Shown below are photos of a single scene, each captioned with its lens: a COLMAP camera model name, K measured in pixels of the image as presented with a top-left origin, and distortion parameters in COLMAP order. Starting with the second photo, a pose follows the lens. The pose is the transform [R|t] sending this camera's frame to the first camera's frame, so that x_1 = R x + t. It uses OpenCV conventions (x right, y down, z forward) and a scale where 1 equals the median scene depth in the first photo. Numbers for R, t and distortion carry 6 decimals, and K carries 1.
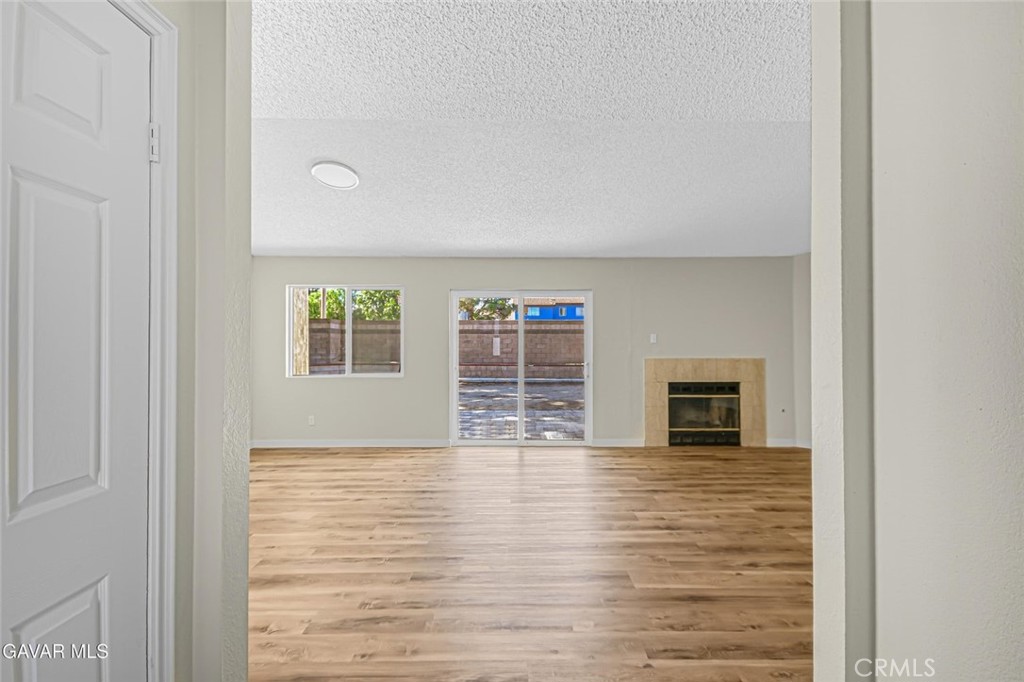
lens RADIAL K [[469.6, 0, 511.2], [0, 469.6, 344.6], [0, 0, 1]] dist [0.017570, 0.000320]
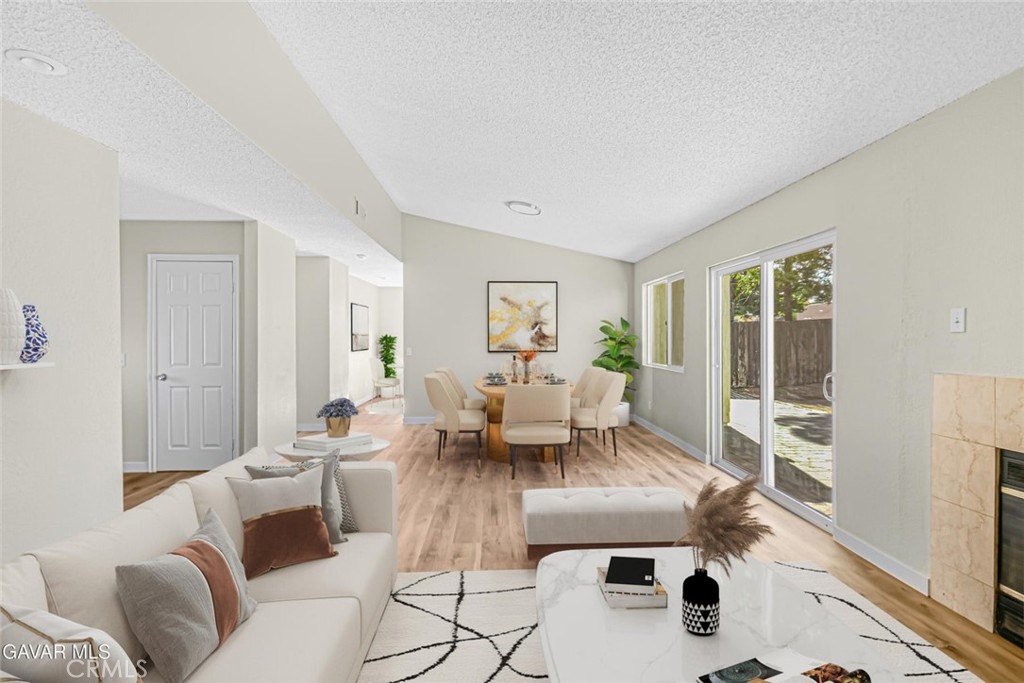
lens RADIAL K [[458.2, 0, 512.0], [0, 458.2, 341.5], [0, 0, 1]] dist [-0.001722, -0.000172]
pose [[0.033675, 0.014948, -0.999321, 0.929569], [0.003159, 0.999882, 0.015063, -0.005059], [0.999428, -0.003664, 0.033623, 0.905704]]
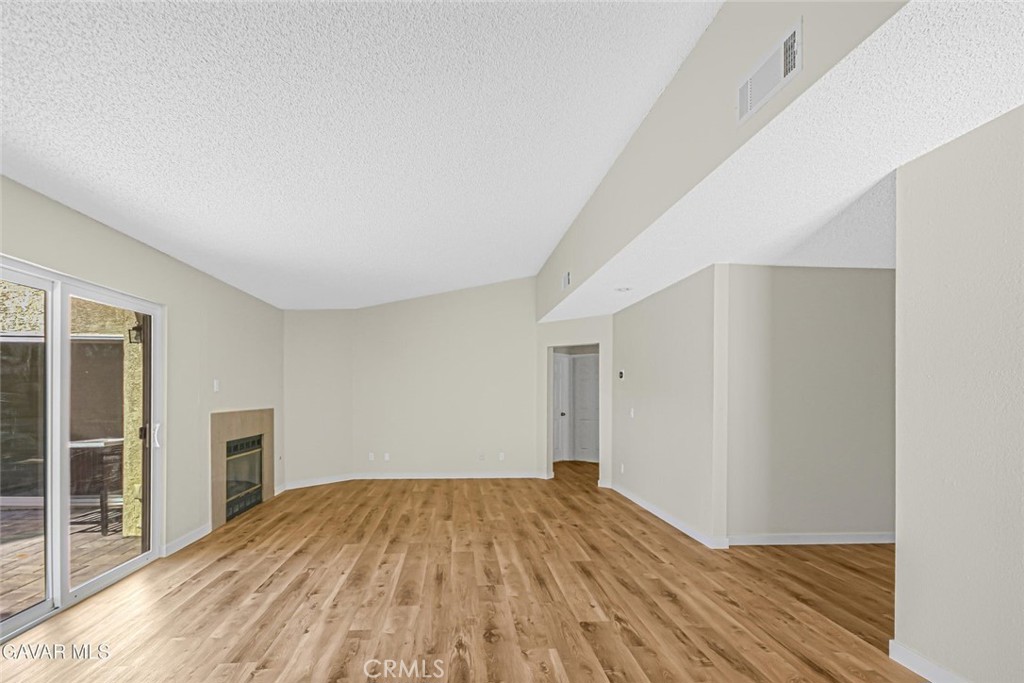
lens RADIAL K [[461.3, 0, 508.1], [0, 461.3, 391.7], [0, 0, 1]] dist [-0.002938, 0.000112]
pose [[-0.102592, 0.008469, 0.994688, -0.696922], [-0.001546, 0.999961, -0.008673, 0.002191], [-0.994722, -0.002427, -0.102575, 0.864586]]
